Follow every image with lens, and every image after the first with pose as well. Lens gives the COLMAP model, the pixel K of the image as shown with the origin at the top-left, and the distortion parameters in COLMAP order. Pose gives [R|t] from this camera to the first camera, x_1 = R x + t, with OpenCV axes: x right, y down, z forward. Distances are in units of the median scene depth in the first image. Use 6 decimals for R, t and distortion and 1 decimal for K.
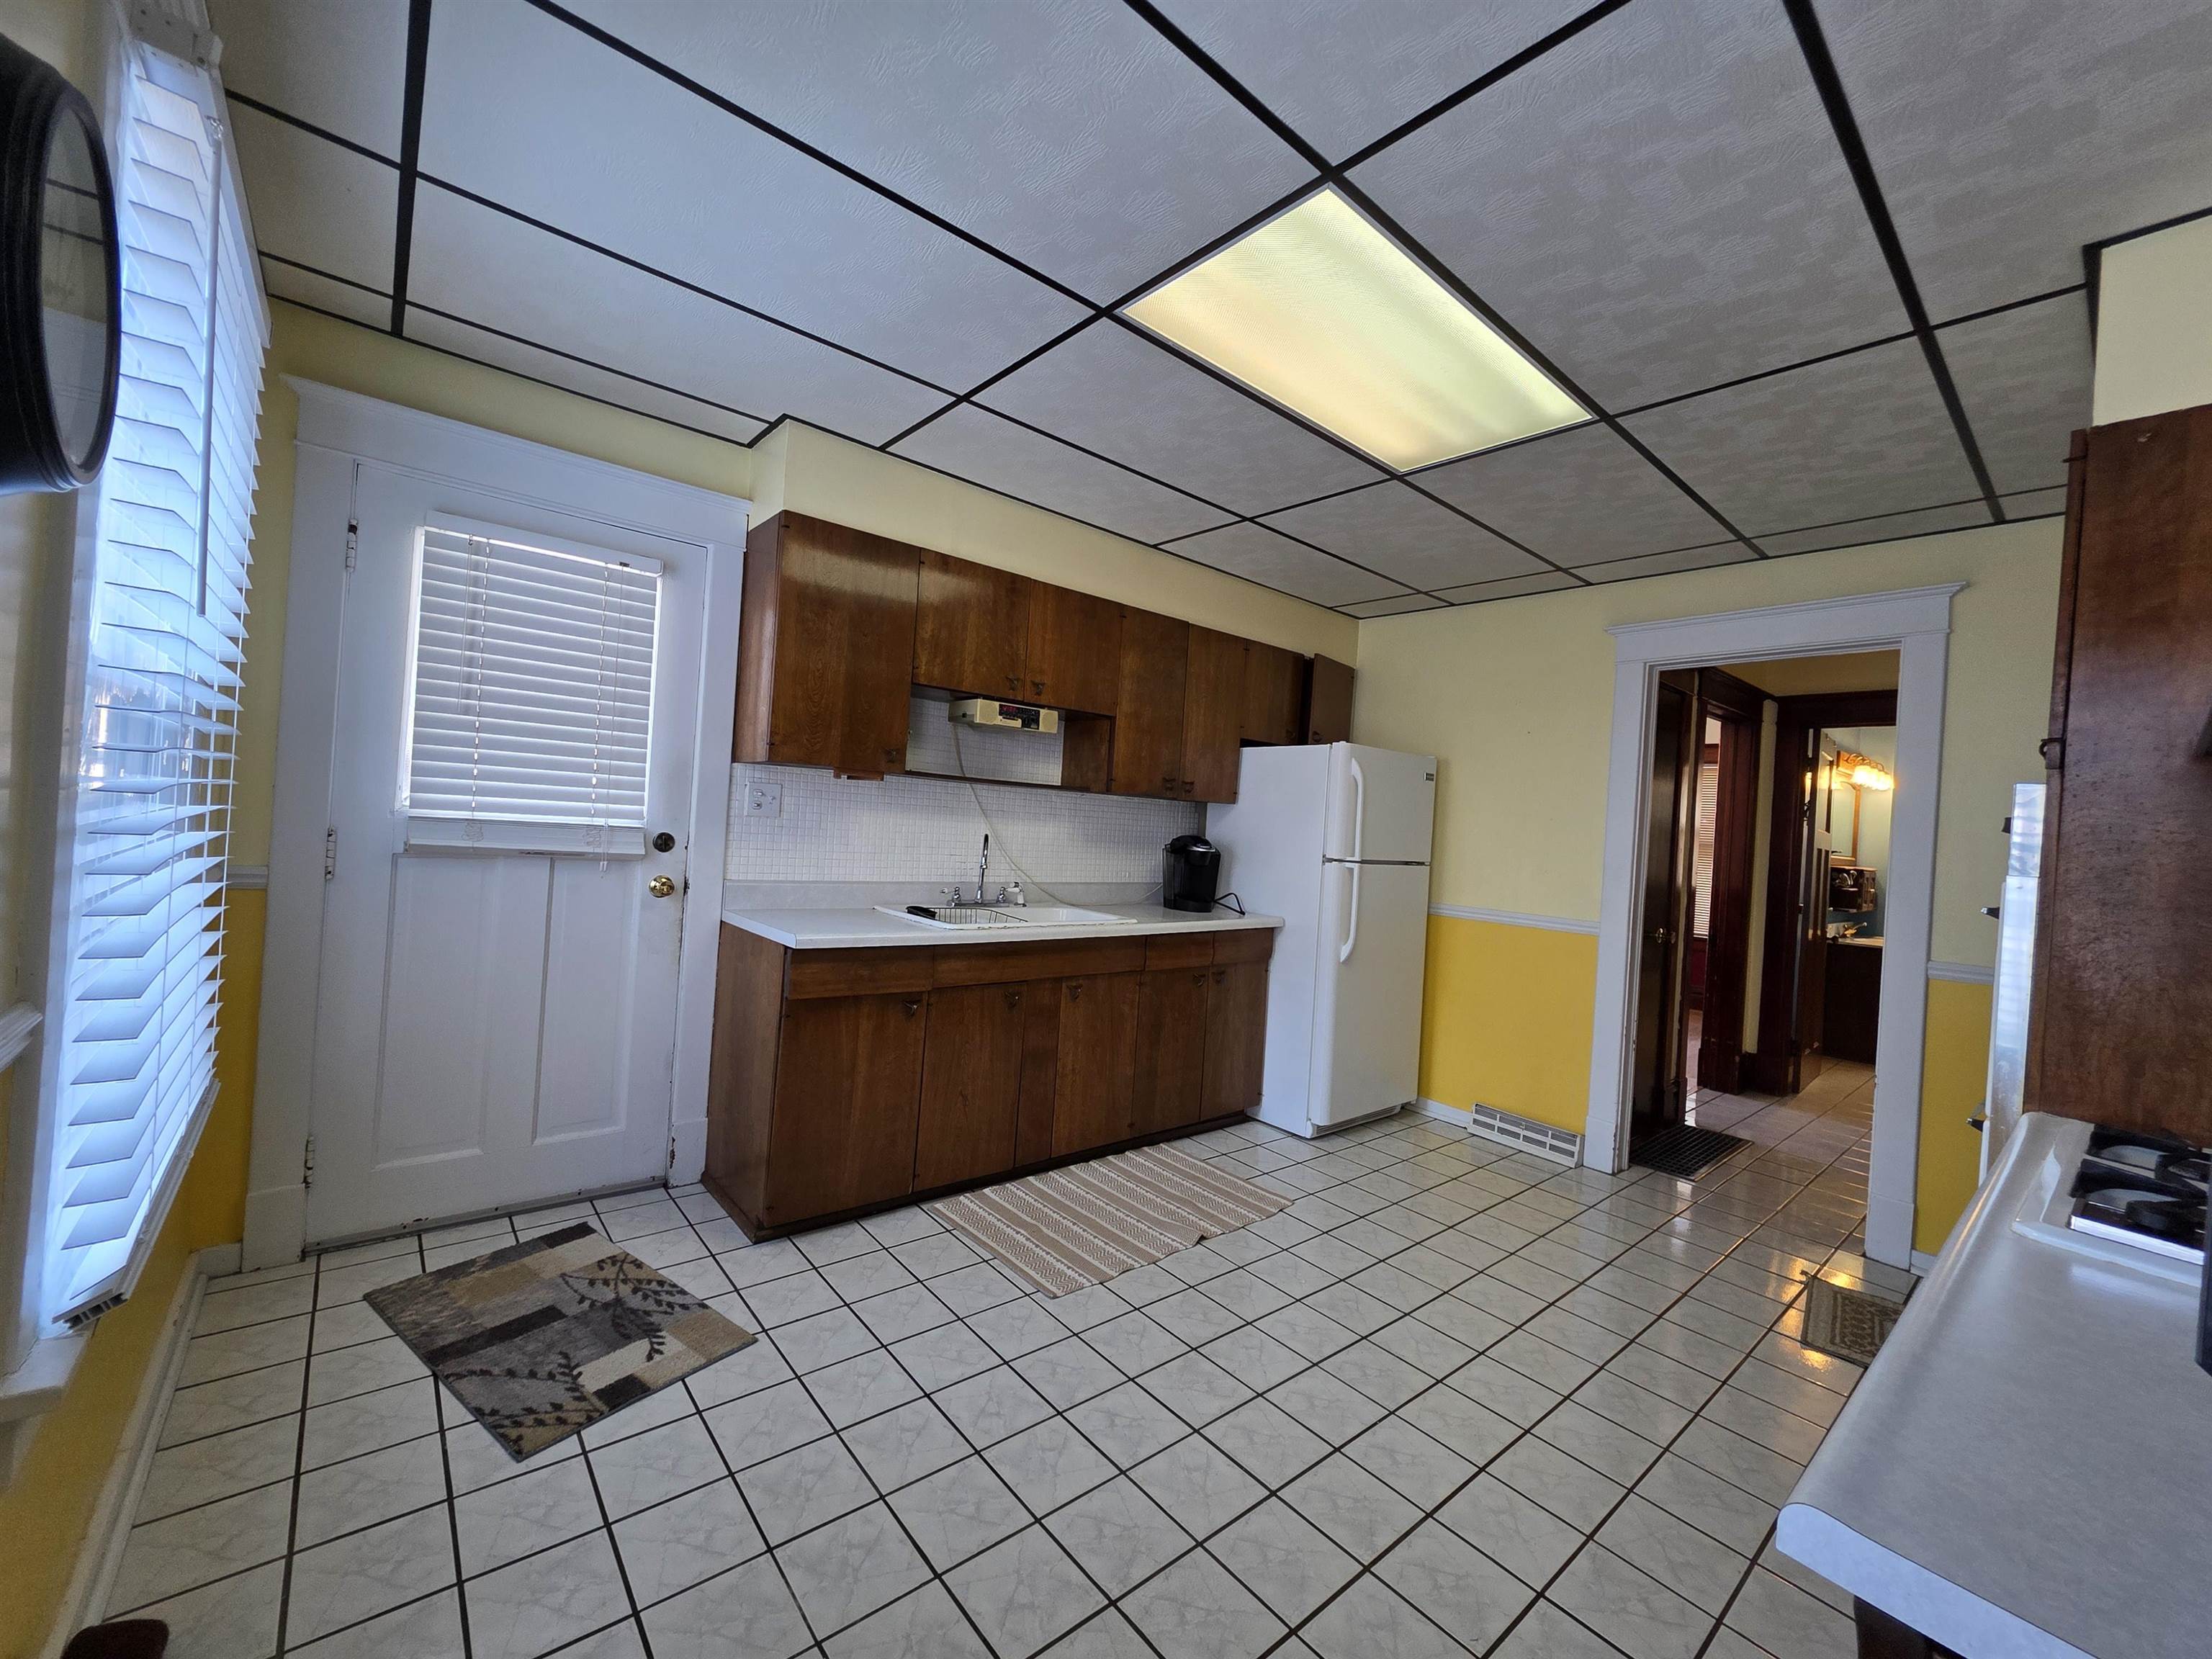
lens RADIAL K [[882.7, 0, 1101.7], [0, 882.7, 815.9], [0, 0, 1]] dist [-0.002679, 0.000145]
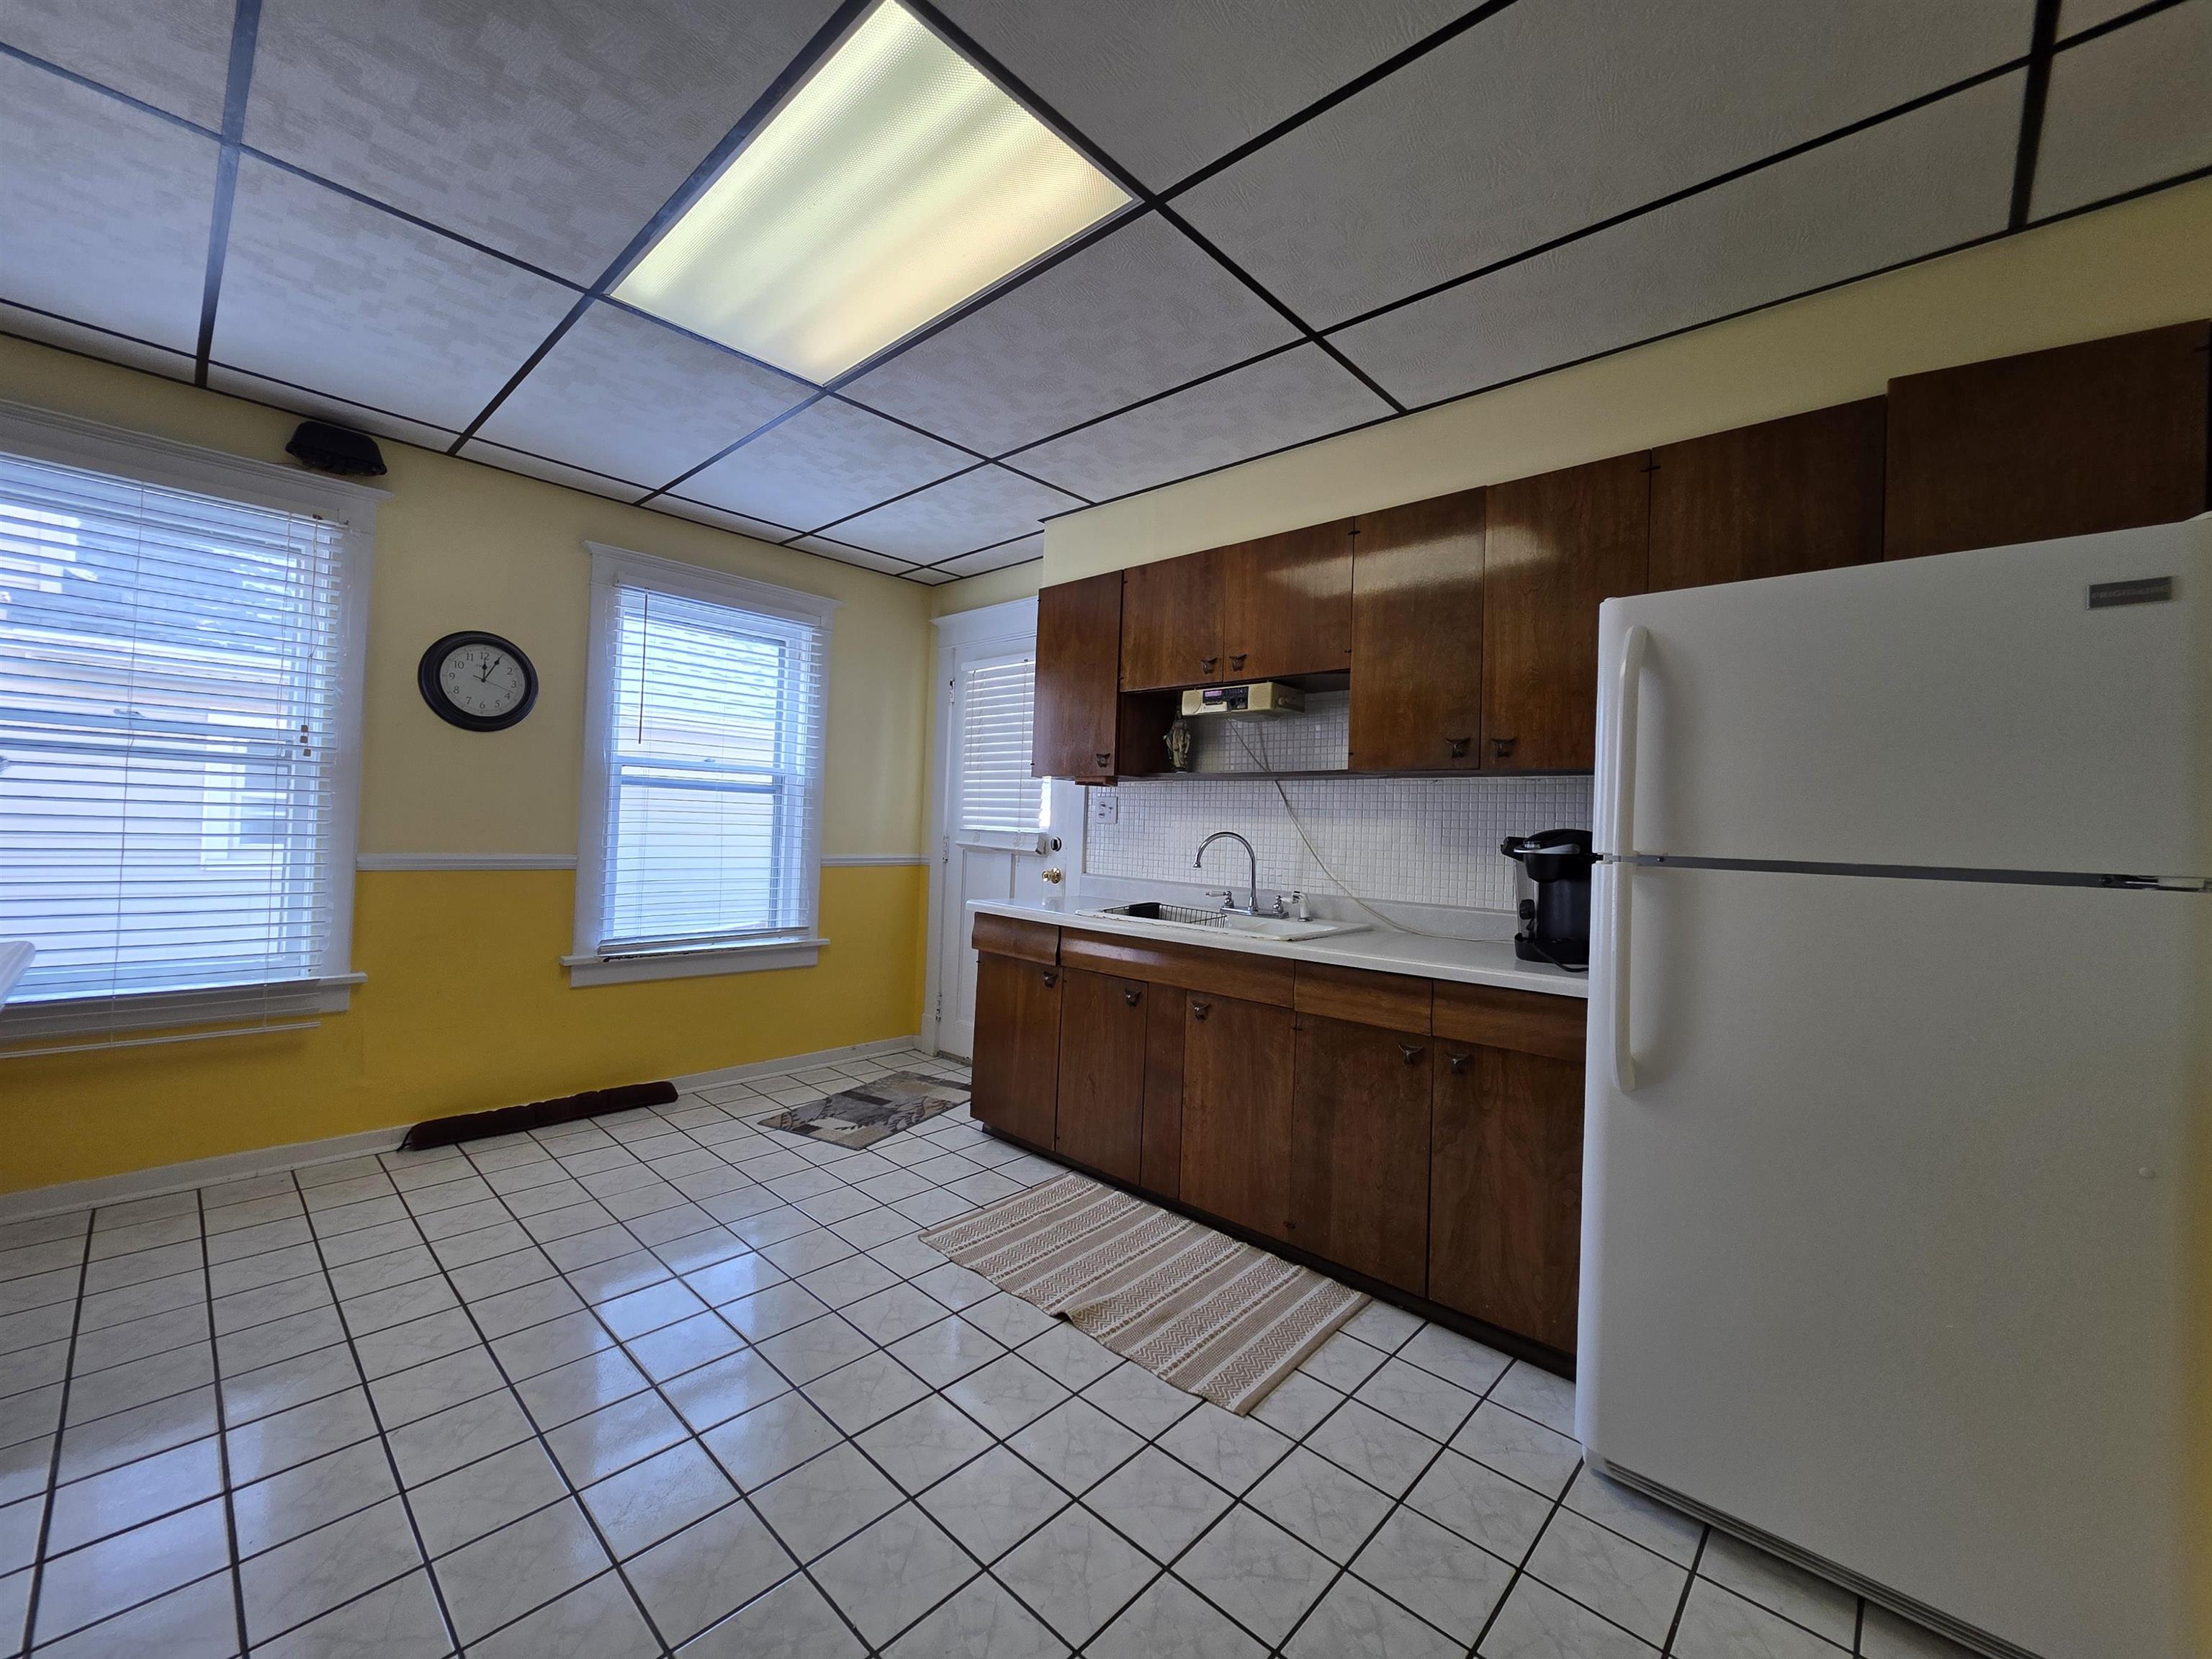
lens RADIAL K [[882.7, 0, 1101.7], [0, 882.7, 815.9], [0, 0, 1]] dist [-0.002679, 0.000145]
pose [[0.122365, -0.071744, -0.989889, 0.826235], [-0.021513, 0.996958, -0.074916, 0.081138], [0.992252, 0.030462, 0.120450, 0.821830]]
